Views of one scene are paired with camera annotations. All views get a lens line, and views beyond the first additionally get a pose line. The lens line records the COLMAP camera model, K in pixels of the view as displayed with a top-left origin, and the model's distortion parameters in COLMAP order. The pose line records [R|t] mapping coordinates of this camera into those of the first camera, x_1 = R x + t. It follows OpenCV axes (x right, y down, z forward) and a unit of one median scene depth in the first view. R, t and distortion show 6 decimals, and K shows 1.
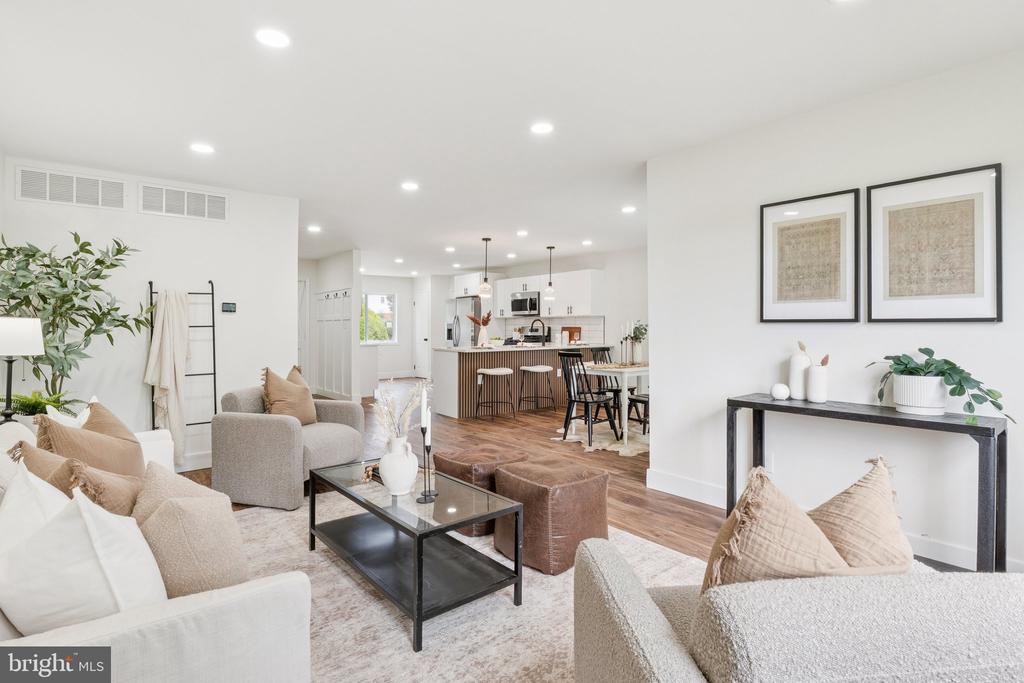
lens RADIAL K [[506.3, 0, 512.0], [0, 506.3, 341.5], [0, 0, 1]] dist [-0.000945, -0.000178]
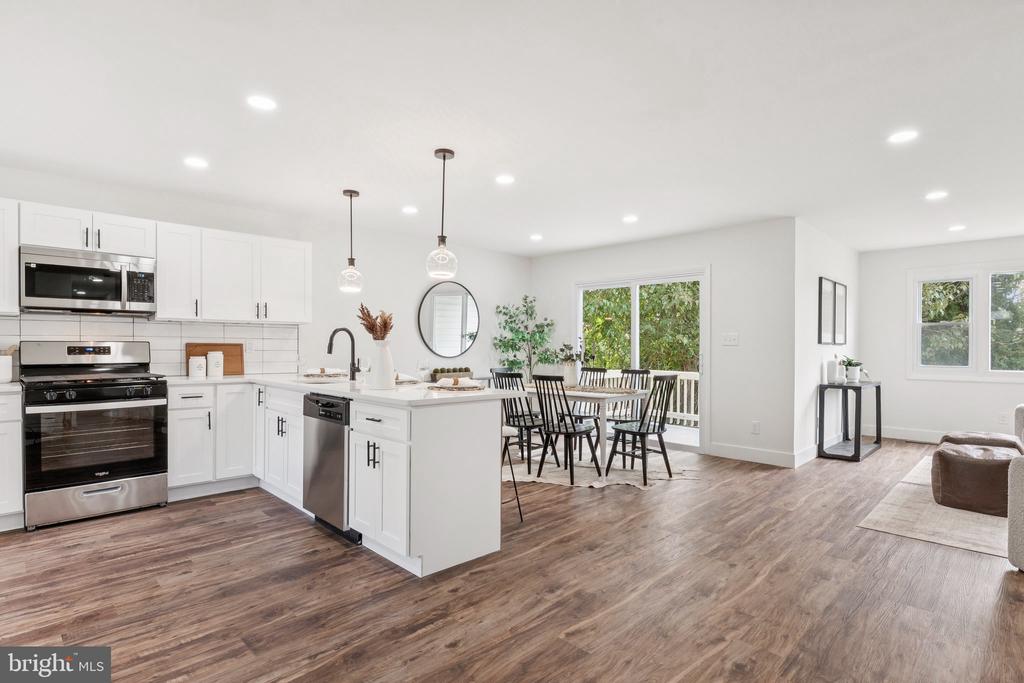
lens RADIAL K [[512.7, 0, 510.6], [0, 512.7, 345.5], [0, 0, 1]] dist [-0.000358, -0.000115]
pose [[-0.075761, 0.000684, 0.997126, -0.879111], [0.023467, 0.999724, 0.001098, -0.042437], [-0.996850, 0.023483, -0.075757, 1.621909]]
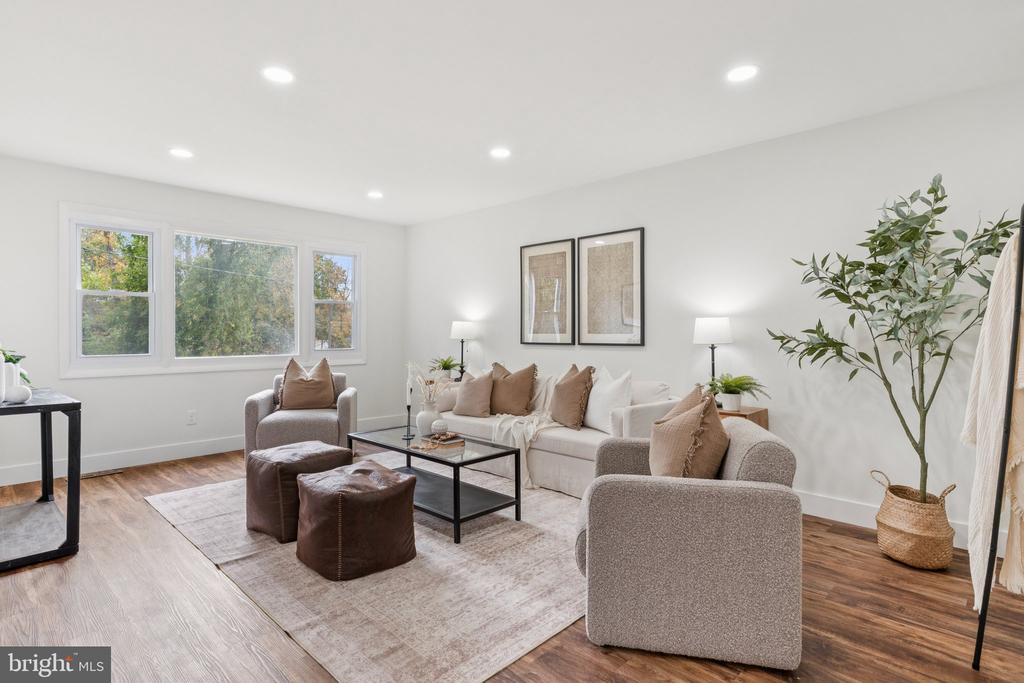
lens RADIAL K [[516.8, 0, 512.0], [0, 516.8, 341.5], [0, 0, 1]] dist [-0.000089, -0.000045]
pose [[-0.995215, -0.001360, -0.097702, -0.161437], [-0.006144, 0.998795, 0.048681, -0.033681], [0.097518, 0.049048, -0.994024, 1.372933]]
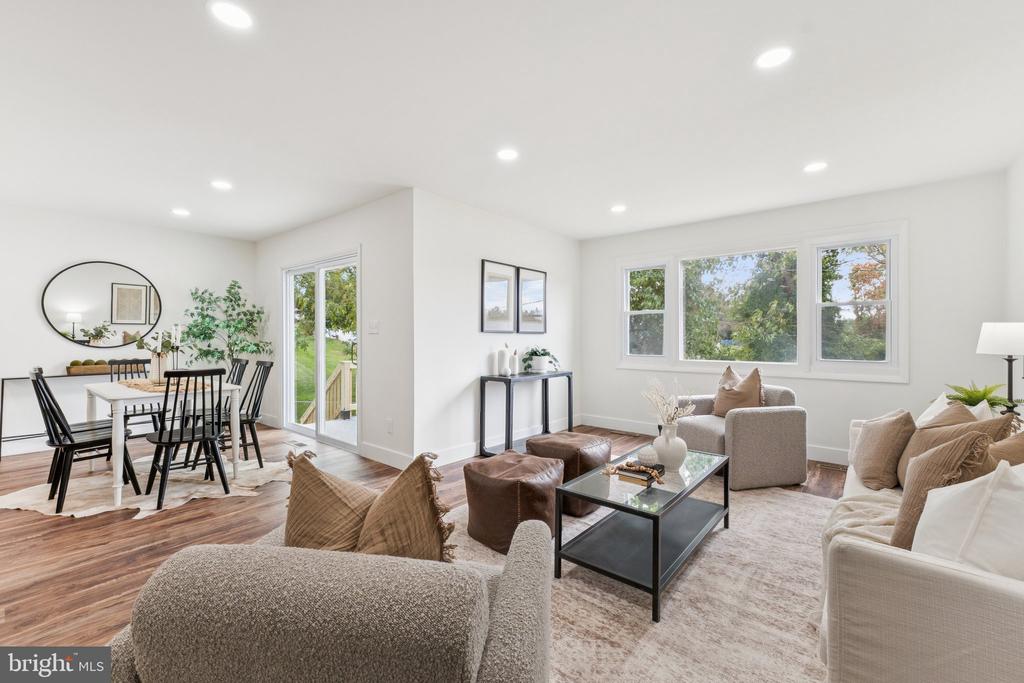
lens RADIAL K [[428.9, 0, 509.2], [0, 428.9, 335.4], [0, 0, 1]] dist [0.012997, -0.000092]
pose [[-0.158779, 0.002068, 0.987312, -0.642217], [0.023204, 0.999729, 0.001638, -0.019491], [-0.987041, 0.023170, -0.158784, 0.835860]]
